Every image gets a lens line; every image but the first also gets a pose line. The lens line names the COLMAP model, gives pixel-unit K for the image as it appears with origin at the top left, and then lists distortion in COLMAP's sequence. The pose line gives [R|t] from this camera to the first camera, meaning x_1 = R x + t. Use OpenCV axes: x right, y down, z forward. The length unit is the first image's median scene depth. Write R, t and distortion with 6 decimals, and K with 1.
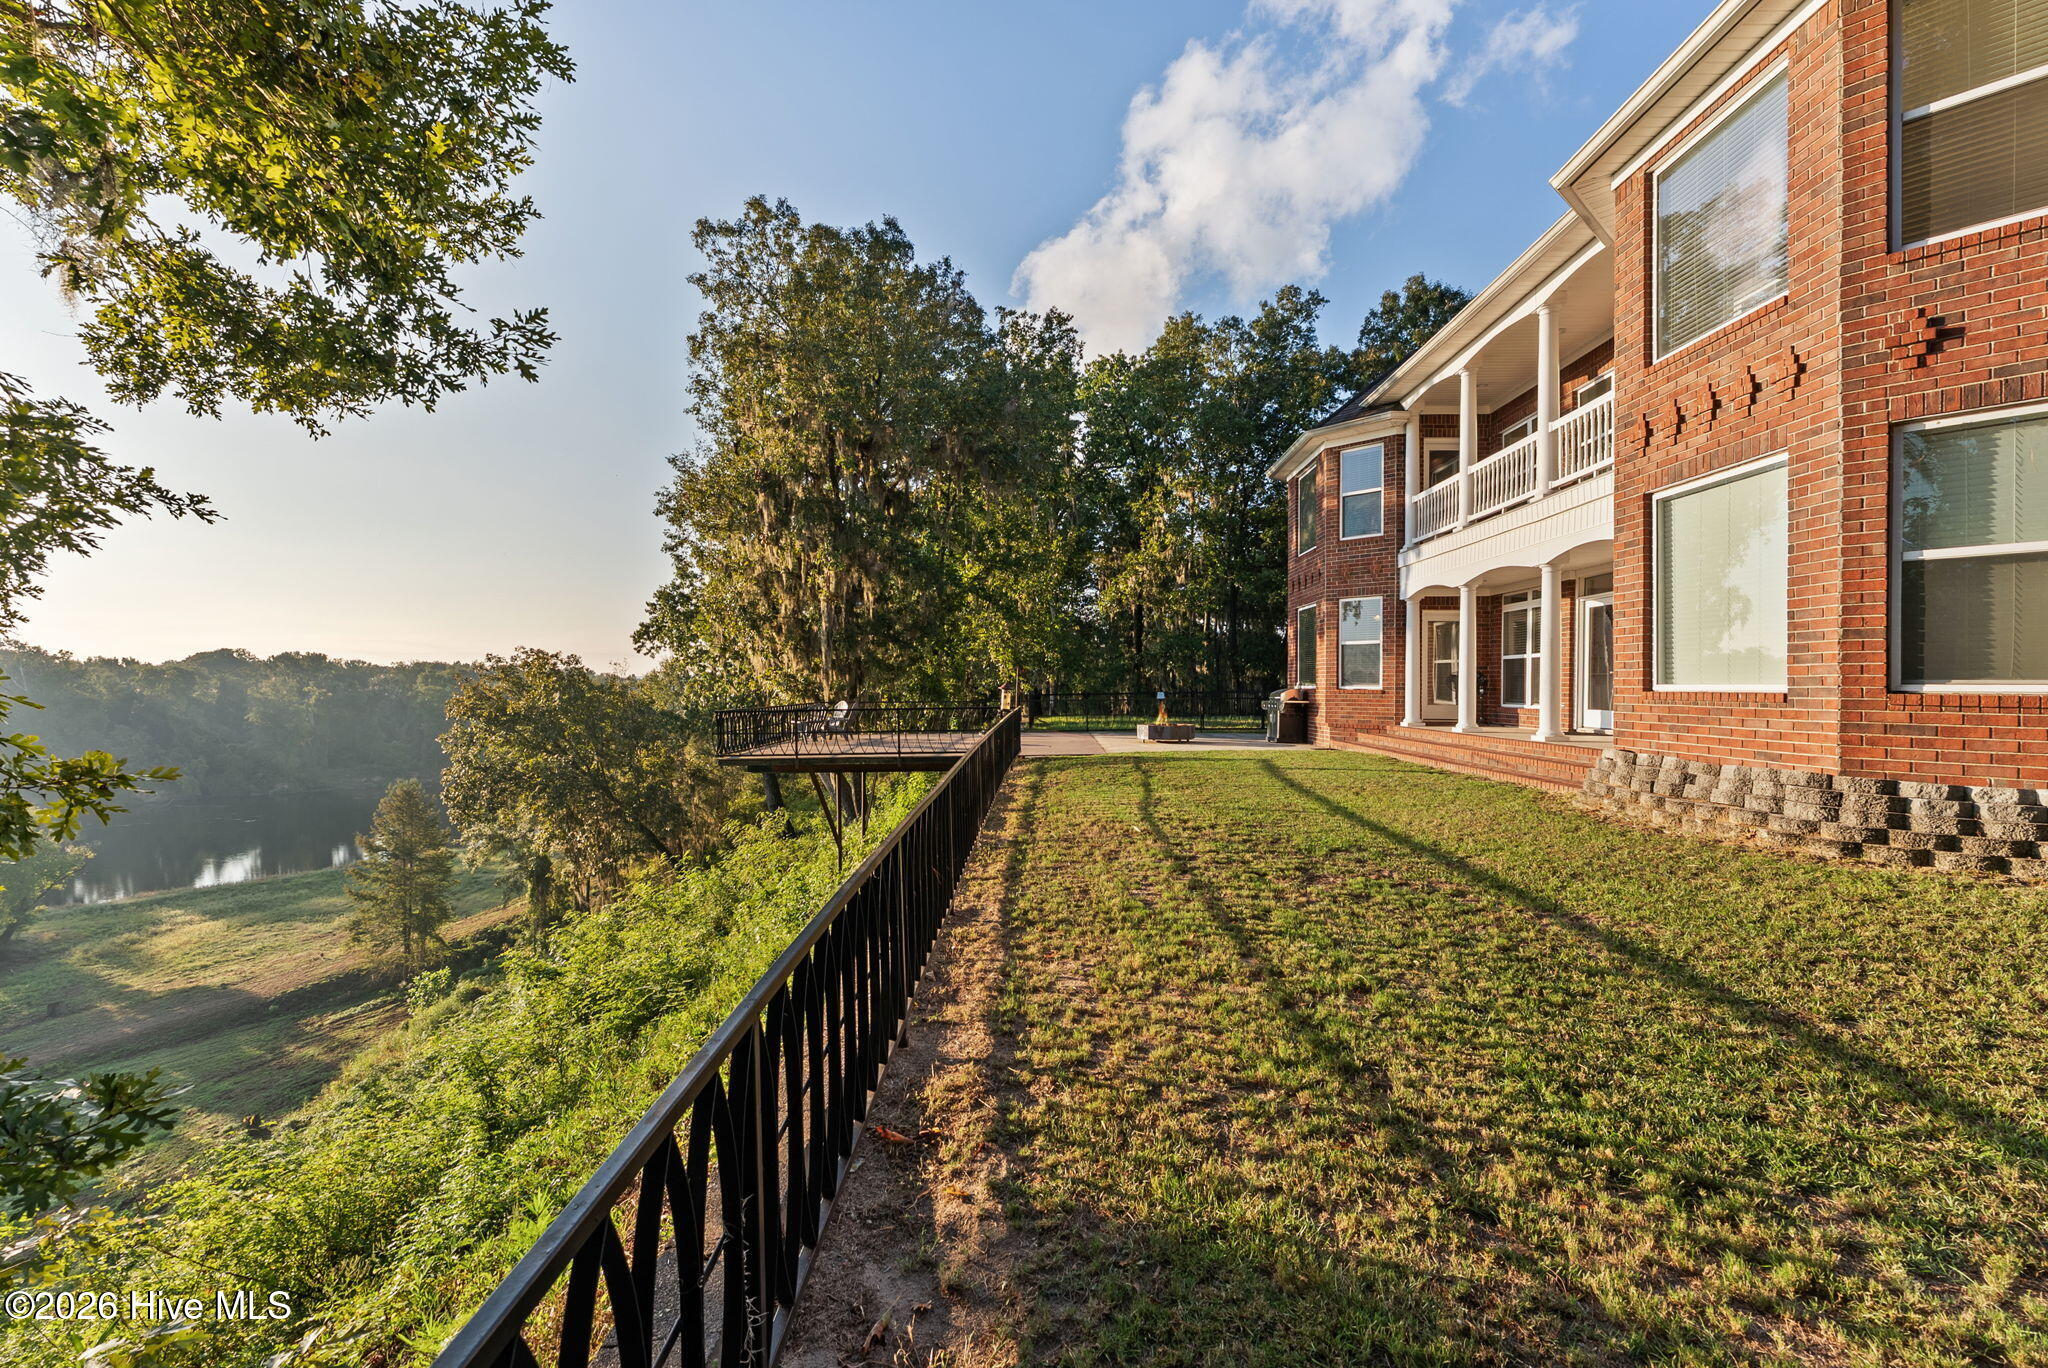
lens RADIAL K [[845.6, 0, 1003.8], [0, 845.6, 688.1], [0, 0, 1]] dist [0.000676, 0.000280]
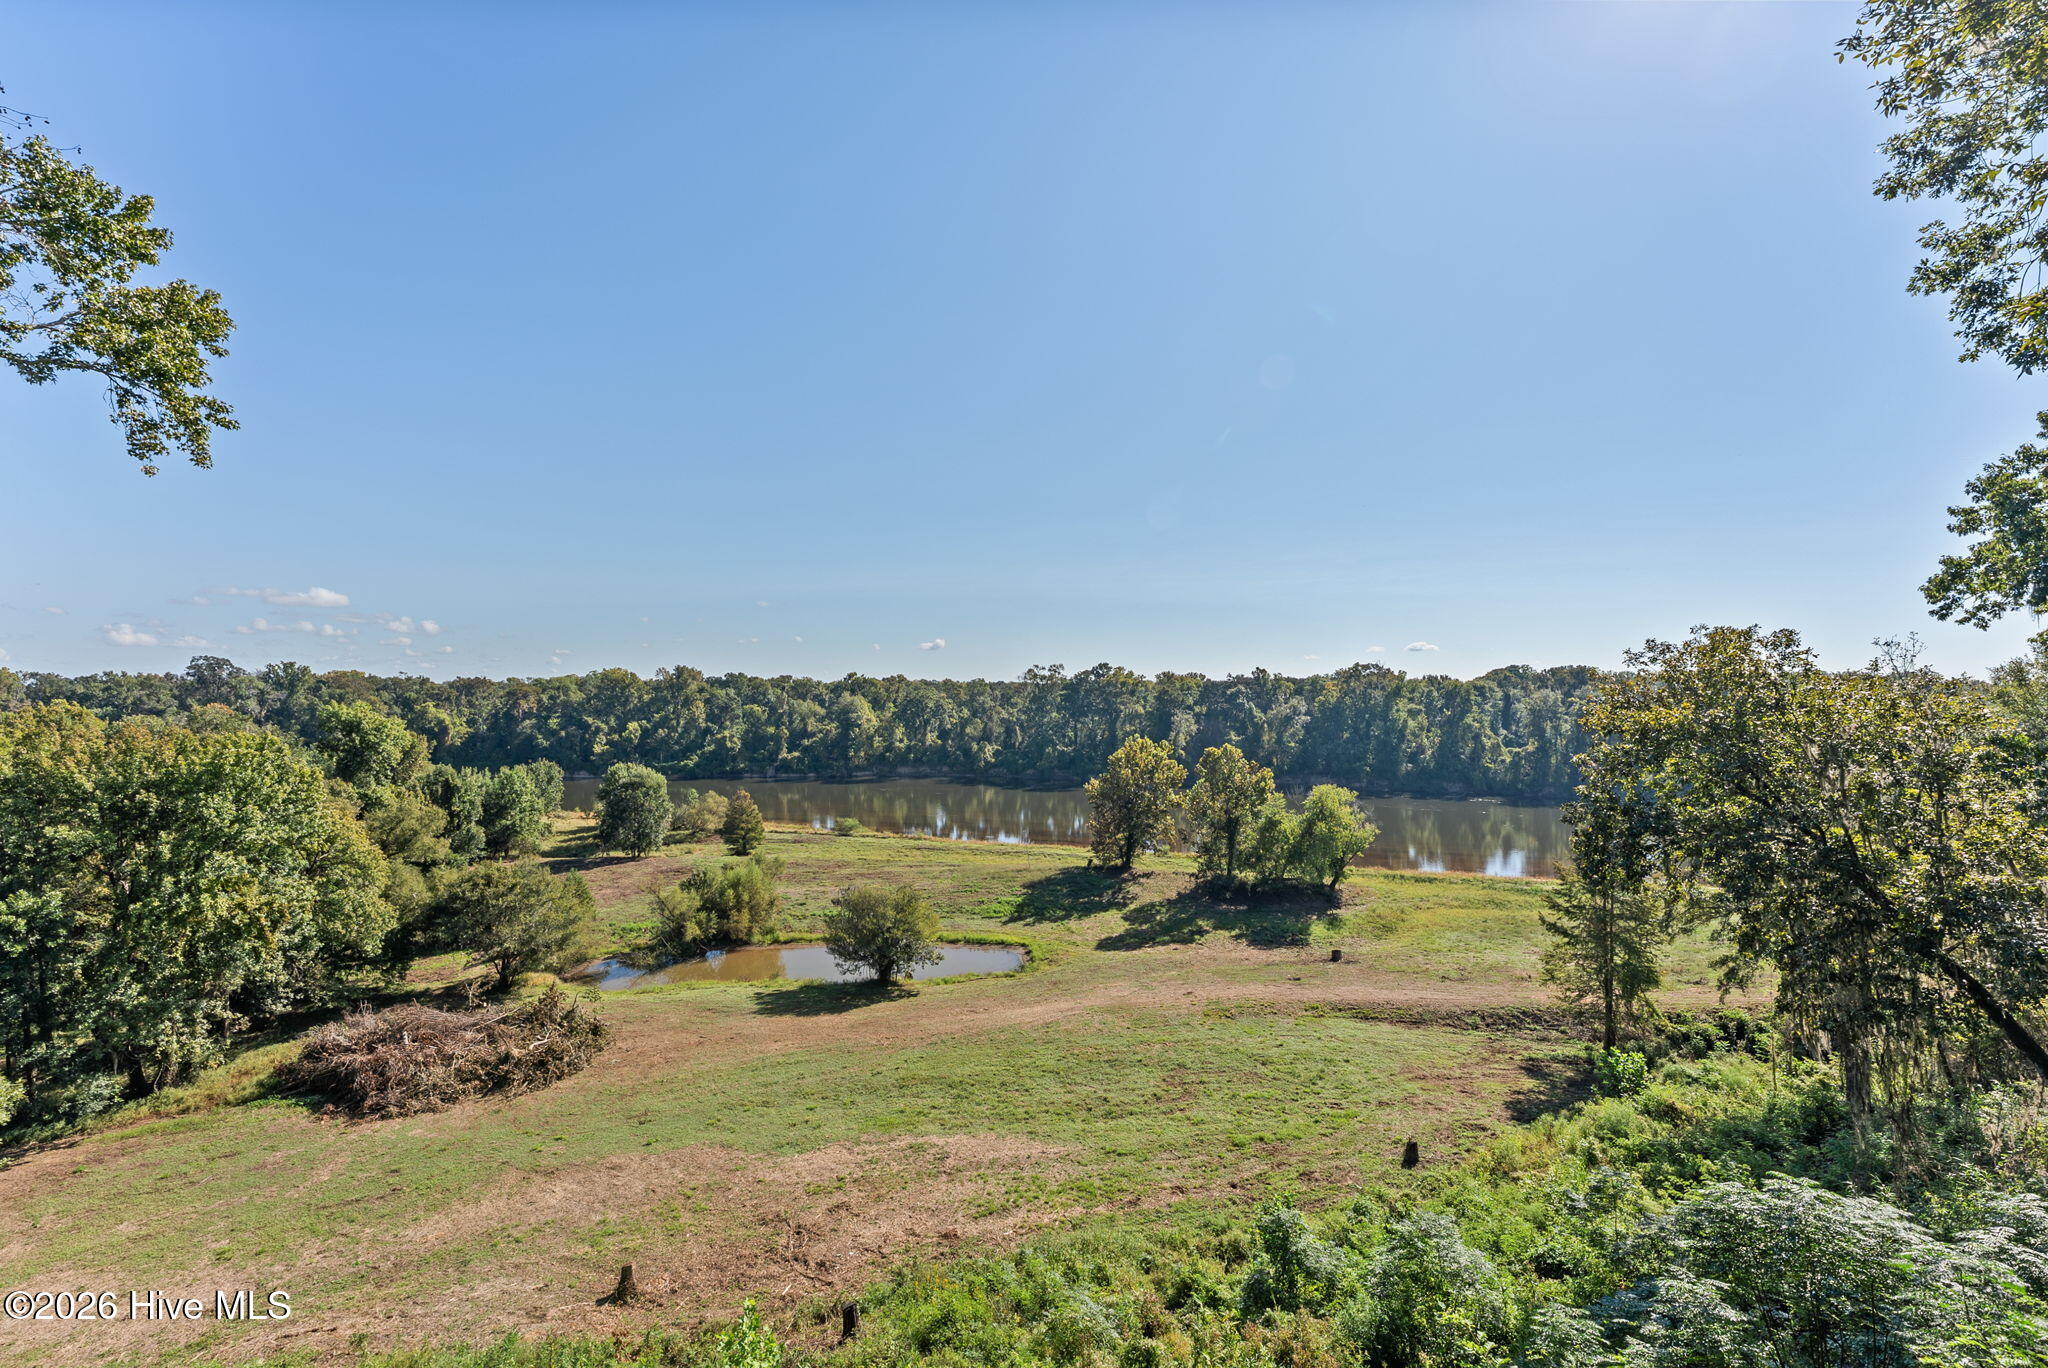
lens RADIAL K [[845.6, 0, 1019.3], [0, 845.6, 680.2], [0, 0, 1]] dist [0.000676, 0.000280]
pose [[0.289093, -0.020729, -0.957077, -0.102561], [-0.000834, 0.999760, -0.021905, 0.008166], [0.957301, 0.007131, 0.289006, 0.319358]]
